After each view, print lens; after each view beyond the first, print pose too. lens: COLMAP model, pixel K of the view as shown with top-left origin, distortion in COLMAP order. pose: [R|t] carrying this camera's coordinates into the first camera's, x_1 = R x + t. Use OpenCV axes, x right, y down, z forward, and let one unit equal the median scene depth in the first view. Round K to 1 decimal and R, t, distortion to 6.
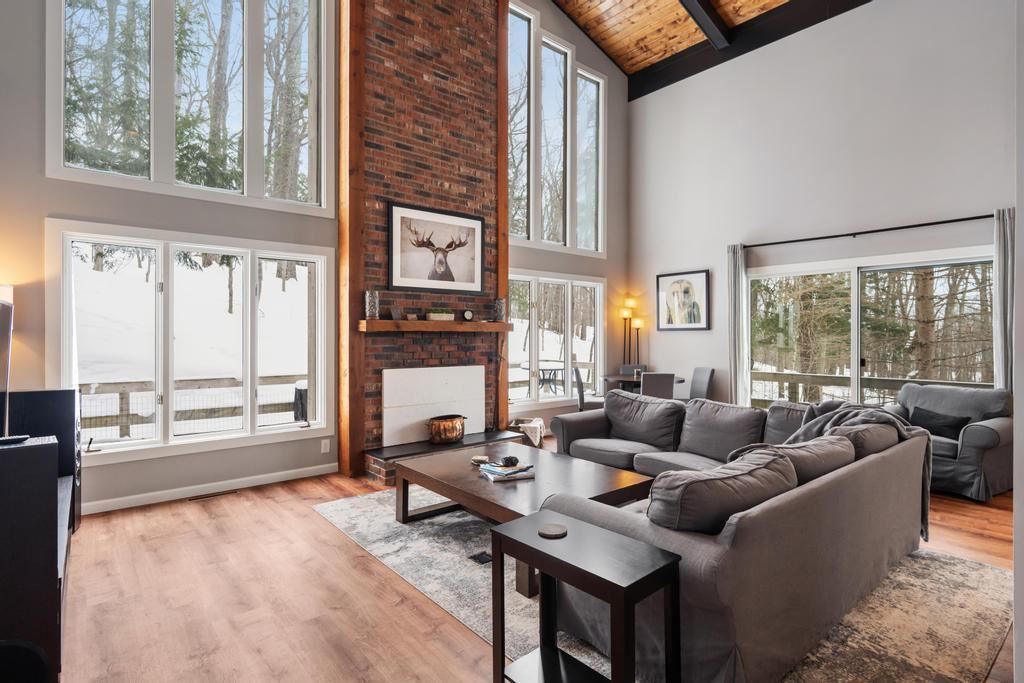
lens RADIAL K [[519.2, 0, 520.1], [0, 519.2, 333.6], [0, 0, 1]] dist [-0.005694, 0.002104]
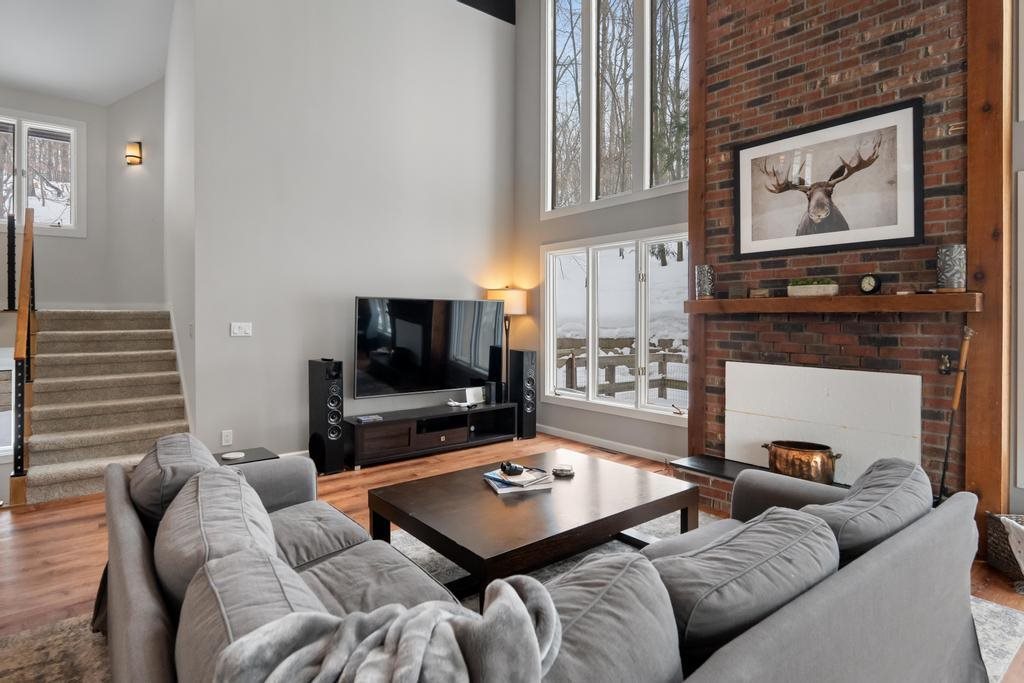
lens RADIAL K [[551.5, 0, 503.5], [0, 551.5, 313.6], [0, 0, 1]] dist [0.002446, -0.000094]
pose [[-0.047217, -0.006383, -0.998864, 0.562093], [0.000836, 0.999979, -0.006430, 0.001409], [0.998884, -0.001139, -0.047211, 0.657710]]
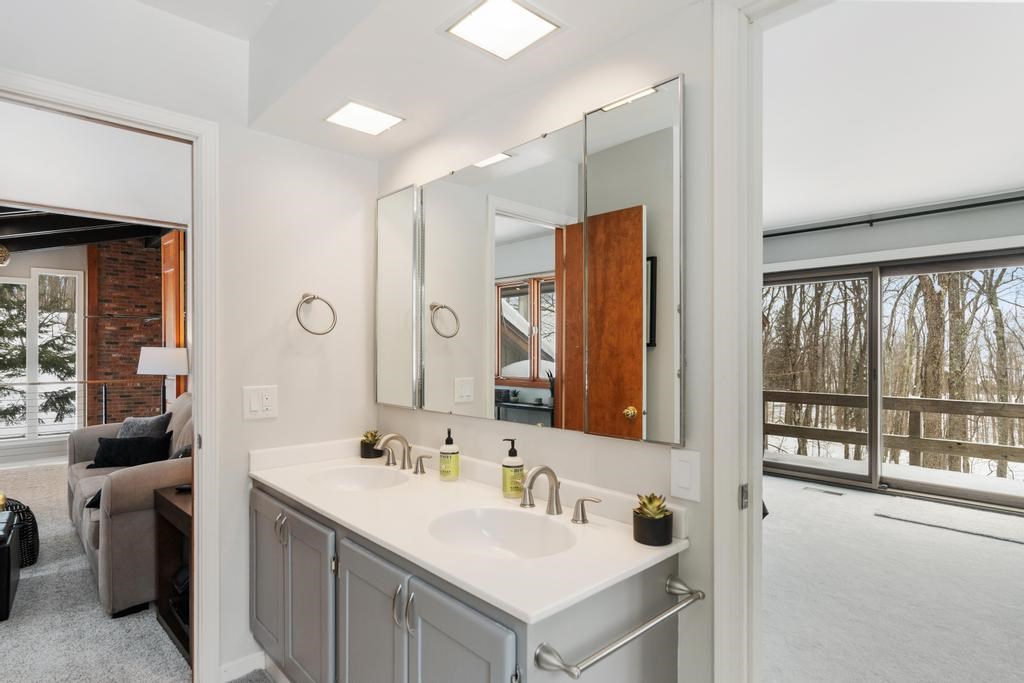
lens RADIAL K [[551.5, 0, 521.3], [0, 551.5, 349.4], [0, 0, 1]] dist [0.002446, -0.000094]
pose [[0.999793, 0.001598, 0.020270, 1.145949], [-0.001720, 0.999981, 0.005989, -0.531815], [-0.020260, -0.006023, 0.999777, -1.012575]]
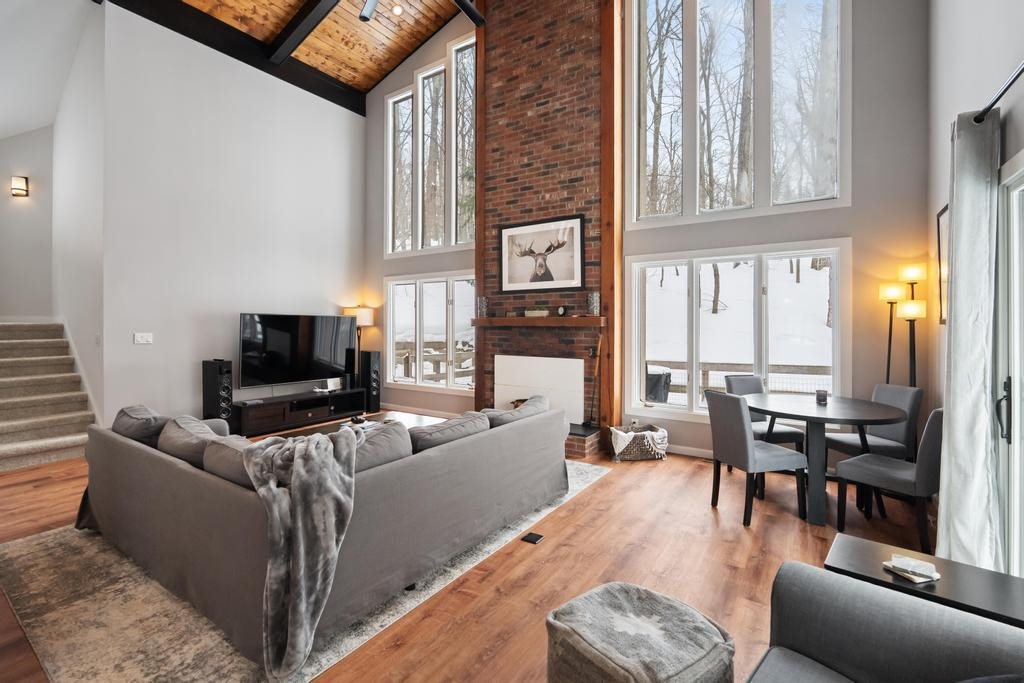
lens RADIAL K [[462.5, 0, 507.9], [0, 462.5, 318.6], [0, 0, 1]] dist [0.001852, -0.001629]
pose [[0.257299, -0.011561, -0.966263, 0.838190], [0.001497, 0.999932, -0.011565, -0.008784], [0.966331, 0.001530, 0.257299, 0.684126]]
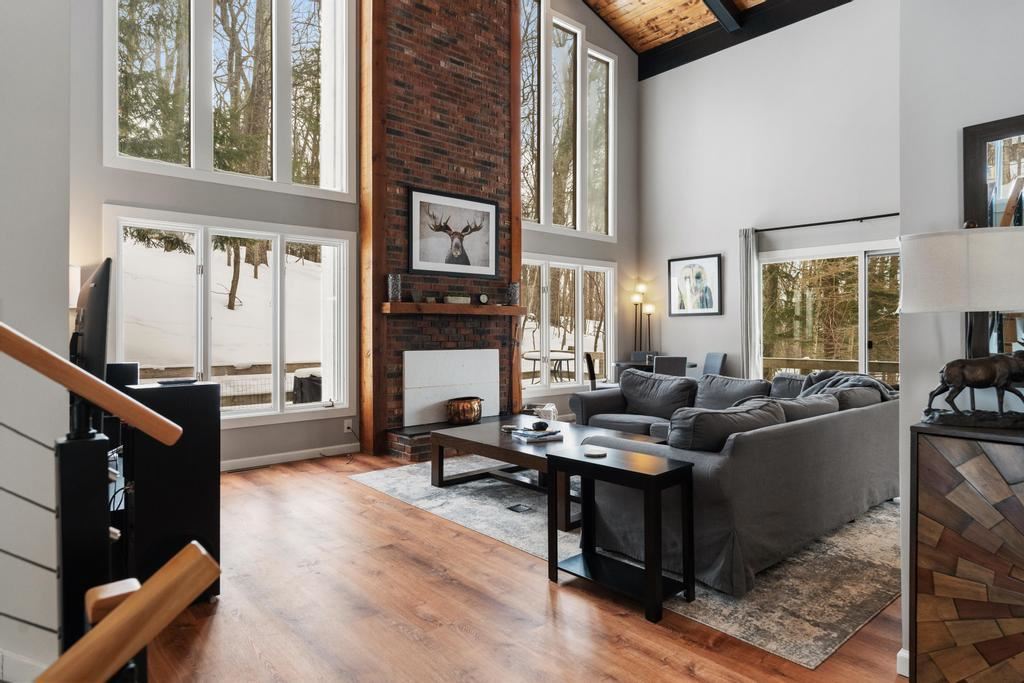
lens RADIAL K [[601.0, 0, 523.6], [0, 601.0, 327.1], [0, 0, 1]] dist [-0.002224, -0.000651]
pose [[0.999668, -0.002502, 0.025643, -0.055230], [0.002581, 0.999992, -0.003037, 0.024707], [-0.025636, 0.003102, 0.999667, -0.178182]]
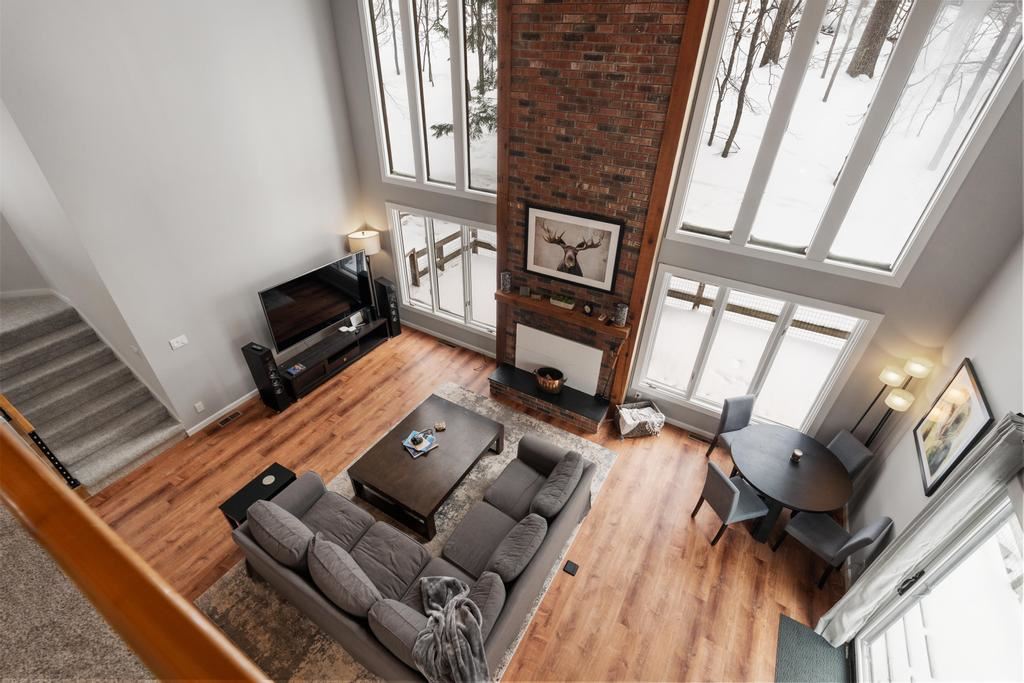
lens RADIAL K [[462.5, 0, 506.5], [0, 462.5, 346.7], [0, 0, 1]] dist [0.001852, -0.001629]
pose [[0.312497, 0.554181, -0.771511, 0.683866], [-0.010230, 0.814103, 0.580631, -0.567980], [0.949864, -0.173553, 0.260073, 0.598570]]
